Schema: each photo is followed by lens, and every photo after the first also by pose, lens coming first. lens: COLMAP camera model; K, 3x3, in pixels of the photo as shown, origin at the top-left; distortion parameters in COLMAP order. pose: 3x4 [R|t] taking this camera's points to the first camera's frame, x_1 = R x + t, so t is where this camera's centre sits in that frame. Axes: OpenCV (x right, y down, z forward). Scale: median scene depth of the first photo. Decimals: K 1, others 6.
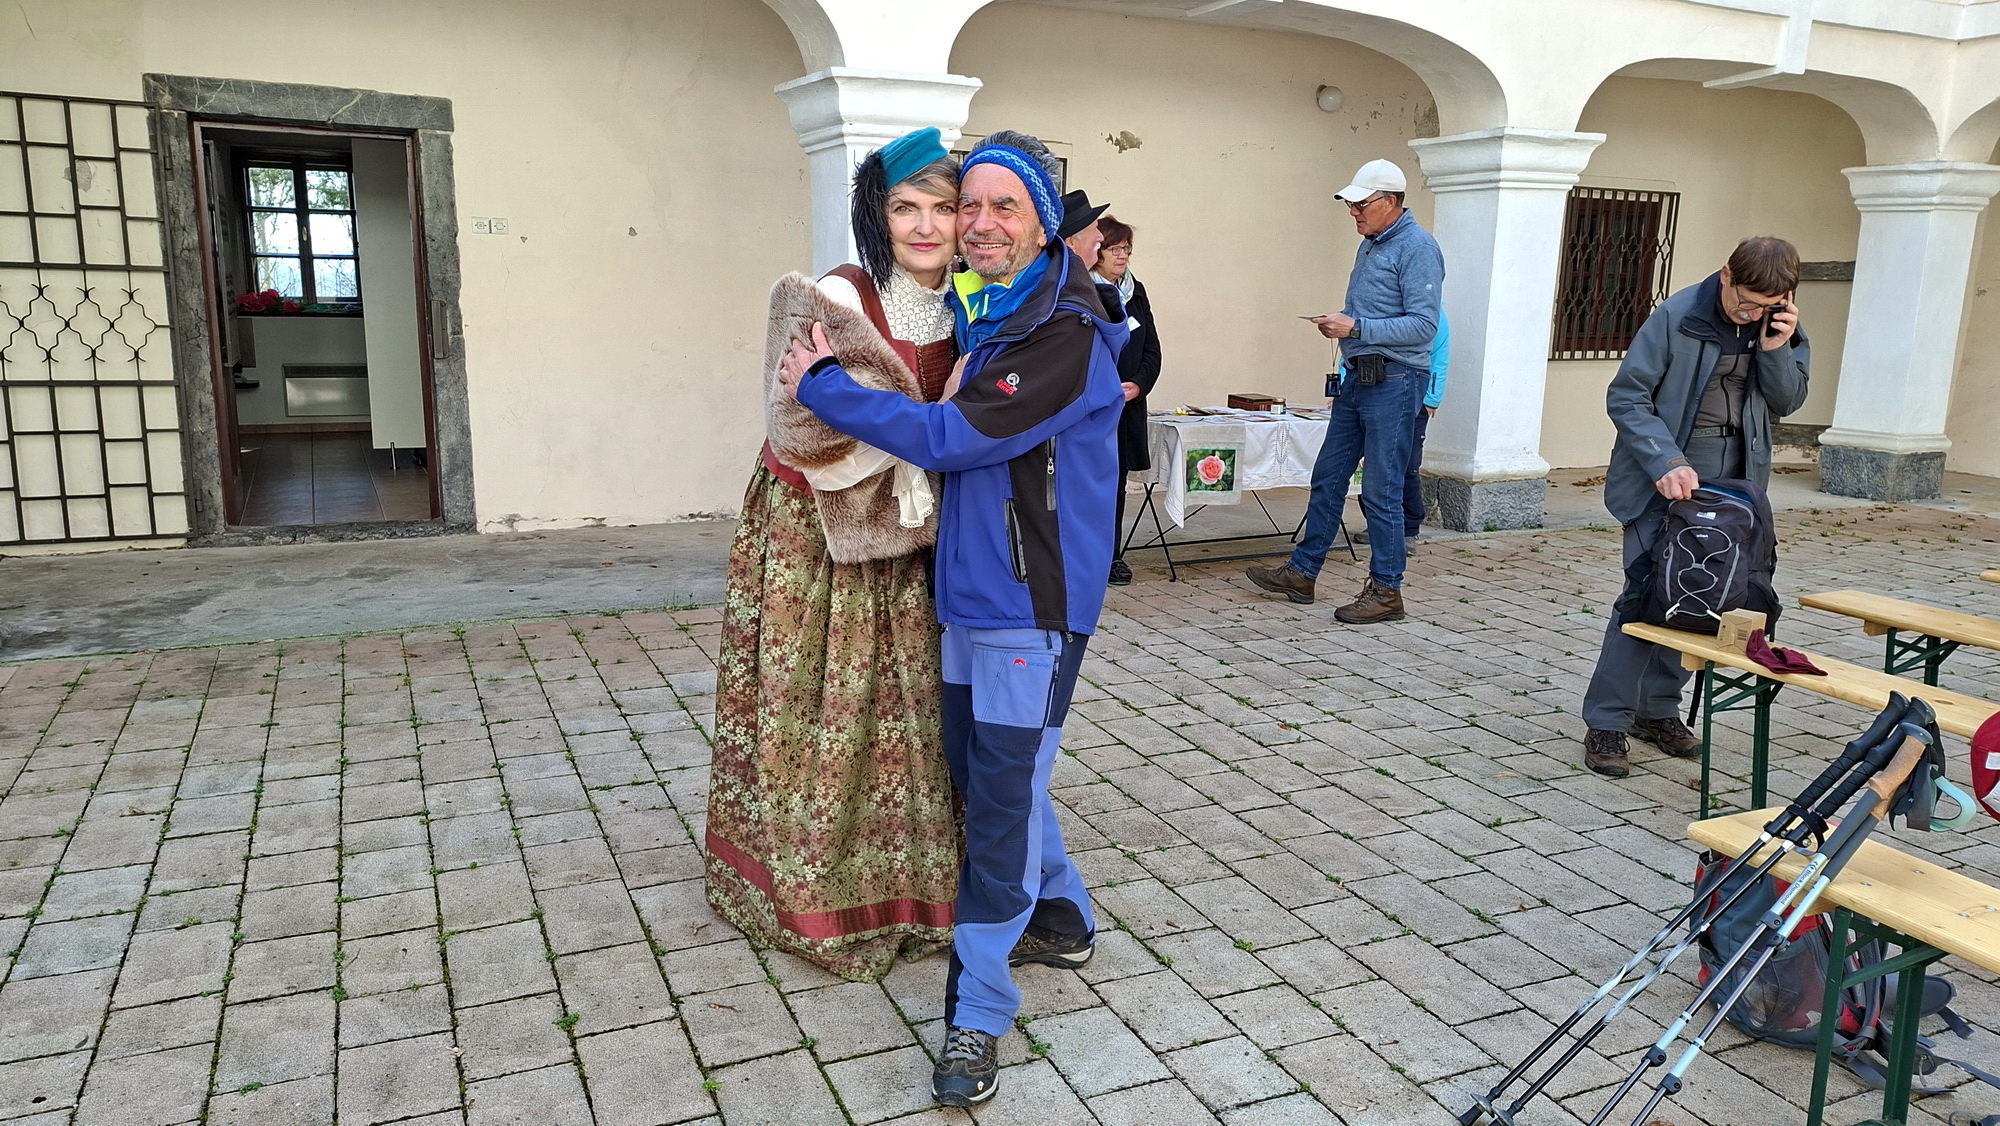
lens RADIAL K [[1379.0, 0, 1000.0], [0, 1379.0, 563.0], [0, 0, 1]] dist [0.087495, -0.092048]
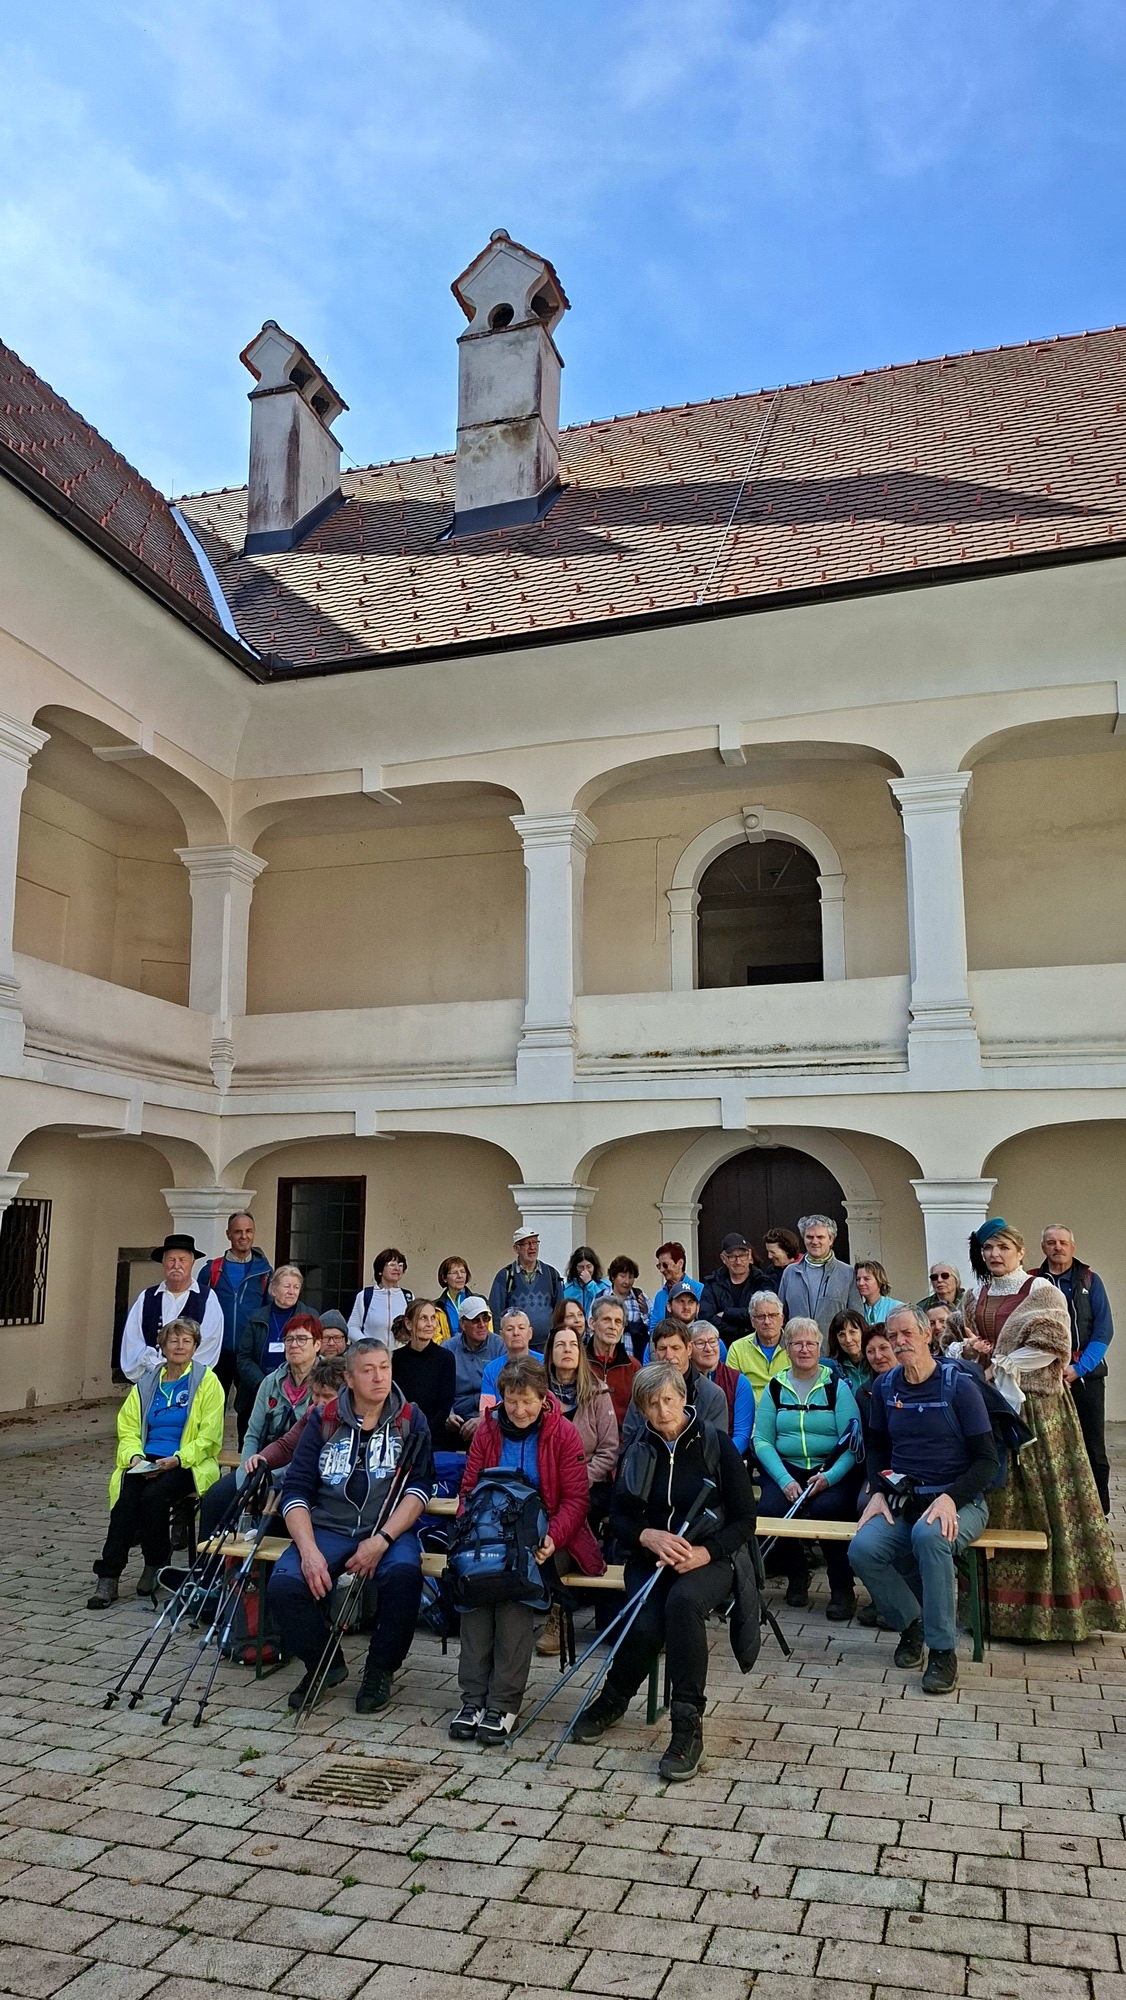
lens RADIAL K [[1373.9, 0, 544.1], [0, 1373.9, 1032.6], [0, 0, 1]] dist [0.161089, -0.246104]
pose [[0.674950, 0.099455, 0.731130, -0.295386], [0.153381, 0.950319, -0.270866, 0.035090], [-0.721746, 0.294962, 0.626163, -0.358596]]
